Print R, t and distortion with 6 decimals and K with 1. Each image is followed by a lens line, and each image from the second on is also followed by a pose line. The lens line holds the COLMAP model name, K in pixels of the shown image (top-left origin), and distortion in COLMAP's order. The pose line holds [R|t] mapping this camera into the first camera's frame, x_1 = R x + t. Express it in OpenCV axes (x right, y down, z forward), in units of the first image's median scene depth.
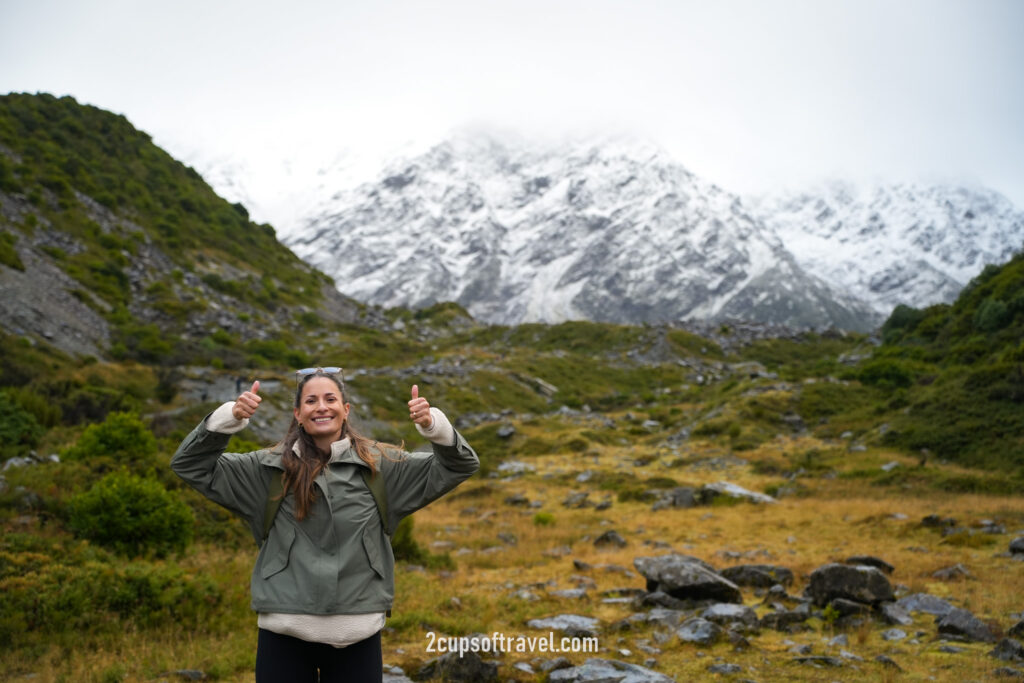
lens RADIAL K [[1397.8, 0, 510.3], [0, 1397.8, 342.3], [0, 0, 1]] dist [0.155324, 0.000000]
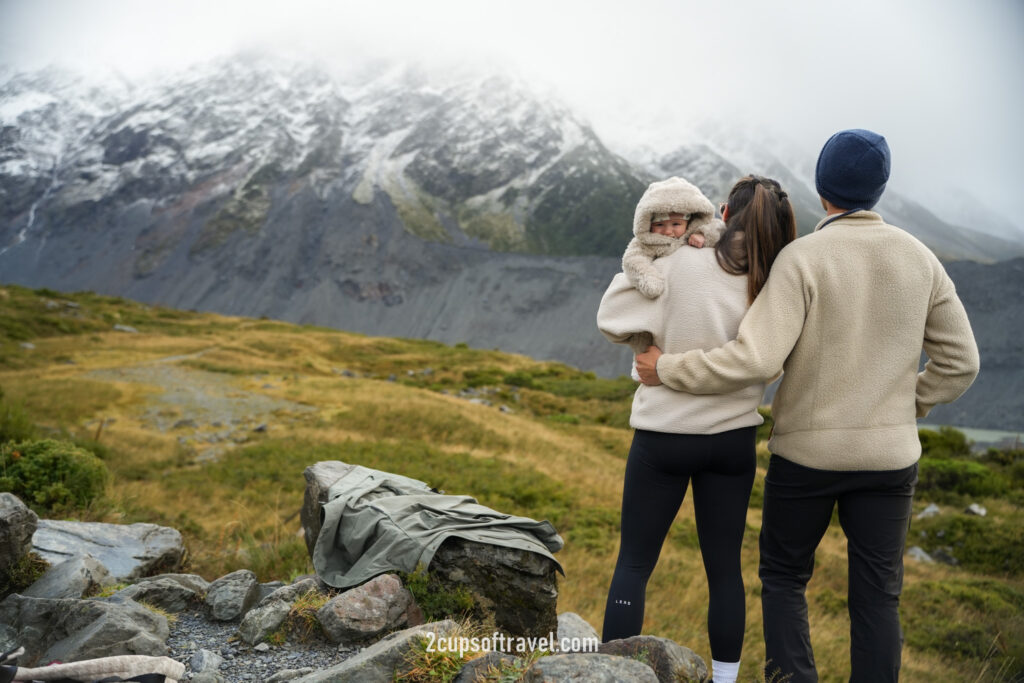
lens RADIAL K [[1064.1, 0, 512.8], [0, 1064.1, 342.6], [0, 0, 1]] dist [0.057924, 0.000000]
pose [[0.992712, 0.006487, 0.120333, 0.026640], [-0.021239, 0.992337, 0.121720, 0.001911], [-0.118621, -0.123389, 0.985243, 0.127487]]
